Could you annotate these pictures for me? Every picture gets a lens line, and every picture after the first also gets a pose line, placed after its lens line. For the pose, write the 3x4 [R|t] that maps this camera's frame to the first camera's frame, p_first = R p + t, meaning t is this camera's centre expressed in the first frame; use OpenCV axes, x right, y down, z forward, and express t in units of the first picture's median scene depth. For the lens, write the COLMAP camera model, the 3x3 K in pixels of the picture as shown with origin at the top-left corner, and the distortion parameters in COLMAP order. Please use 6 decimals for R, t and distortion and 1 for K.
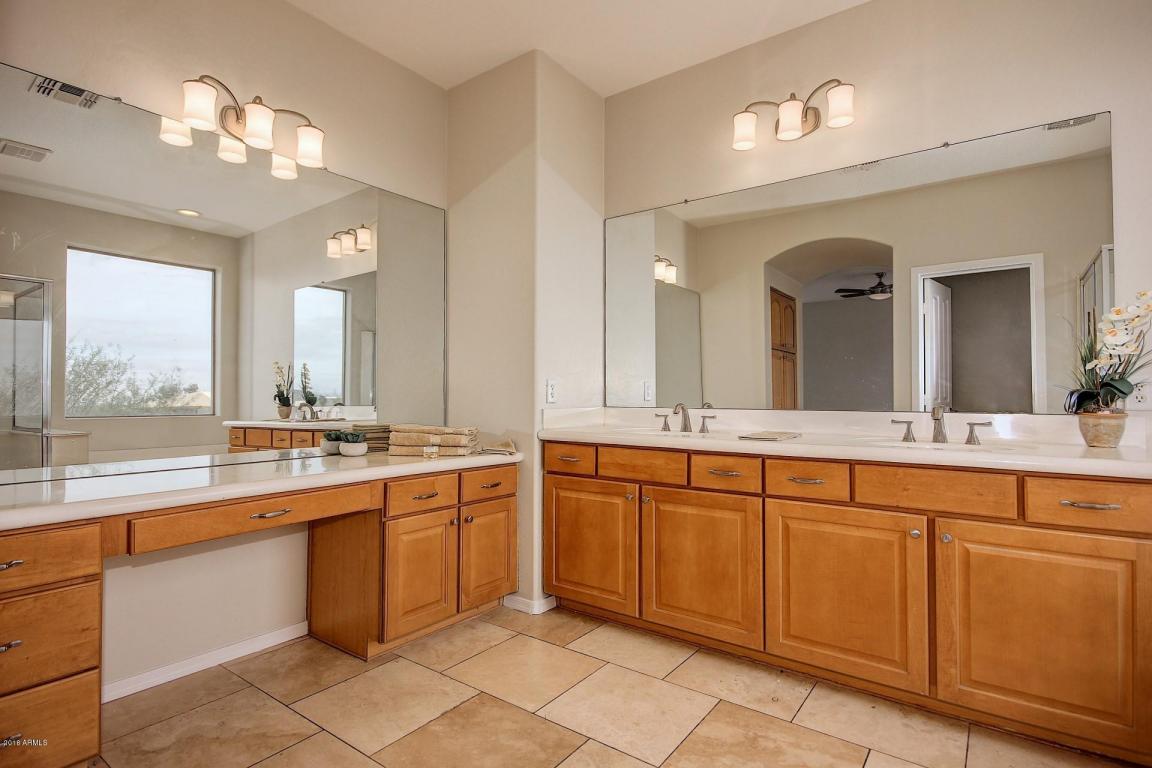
lens RADIAL K [[589.6, 0, 573.1], [0, 589.6, 387.6], [0, 0, 1]] dist [0.019113, 0.000944]
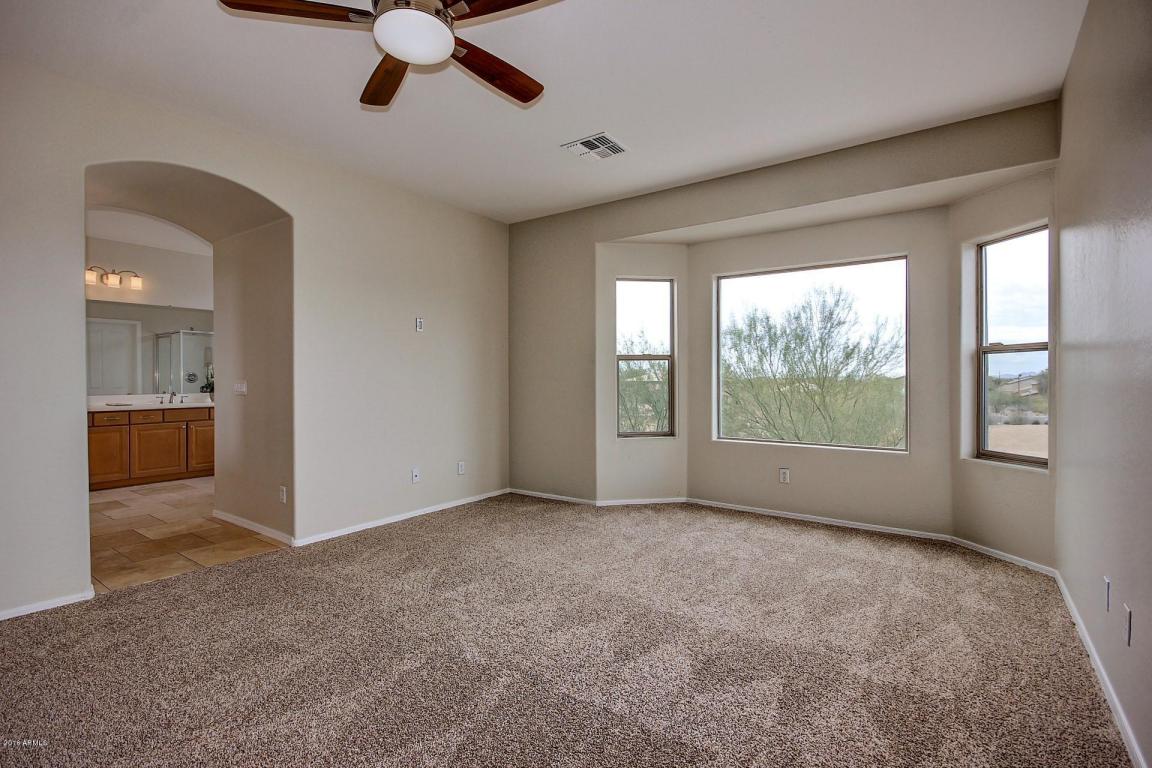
lens RADIAL K [[558.5, 0, 576.7], [0, 558.5, 382.2], [0, 0, 1]] dist [0.003614, 0.000507]
pose [[-0.011833, -0.012280, 0.999855, -2.763716], [-0.017656, 0.999771, 0.012070, -0.108106], [-0.999774, -0.017511, -0.012047, -1.297562]]
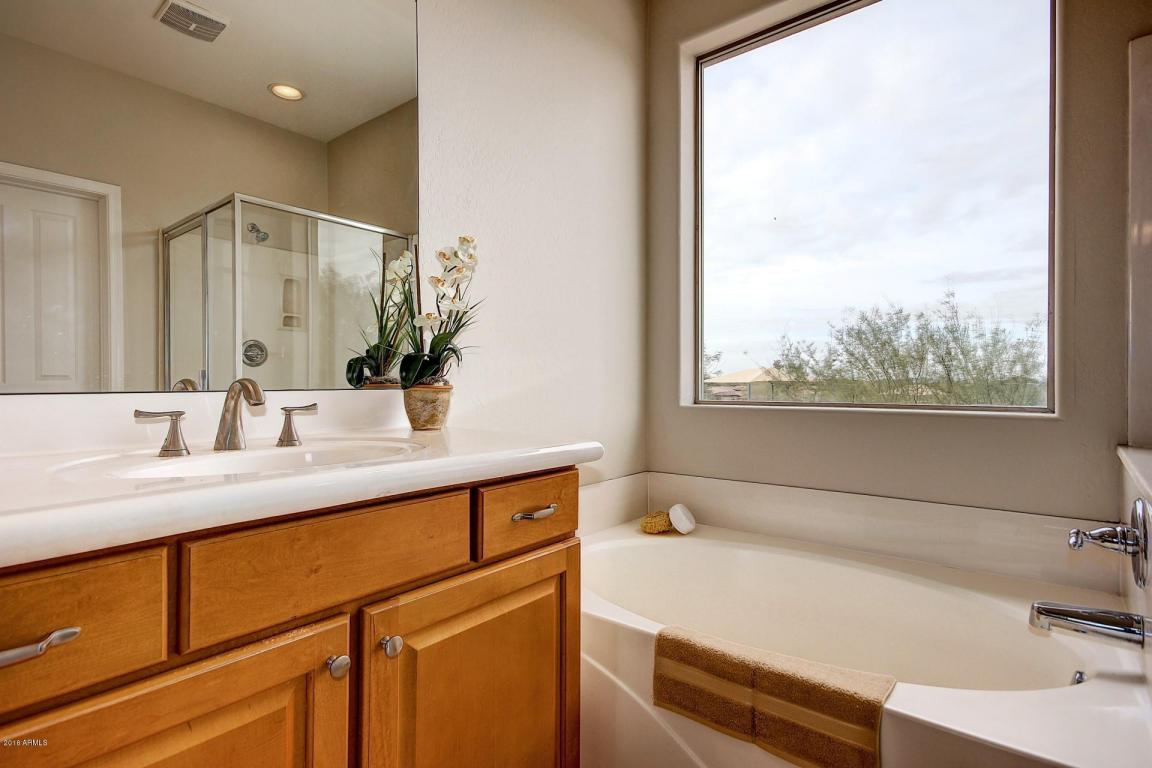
lens RADIAL K [[589.6, 0, 577.7], [0, 589.6, 384.5], [0, 0, 1]] dist [0.019113, 0.000944]
pose [[0.041538, -0.011271, 0.999073, 0.147595], [-0.011626, 0.999863, 0.011764, 0.031616], [-0.999069, -0.012104, 0.041401, 0.795701]]
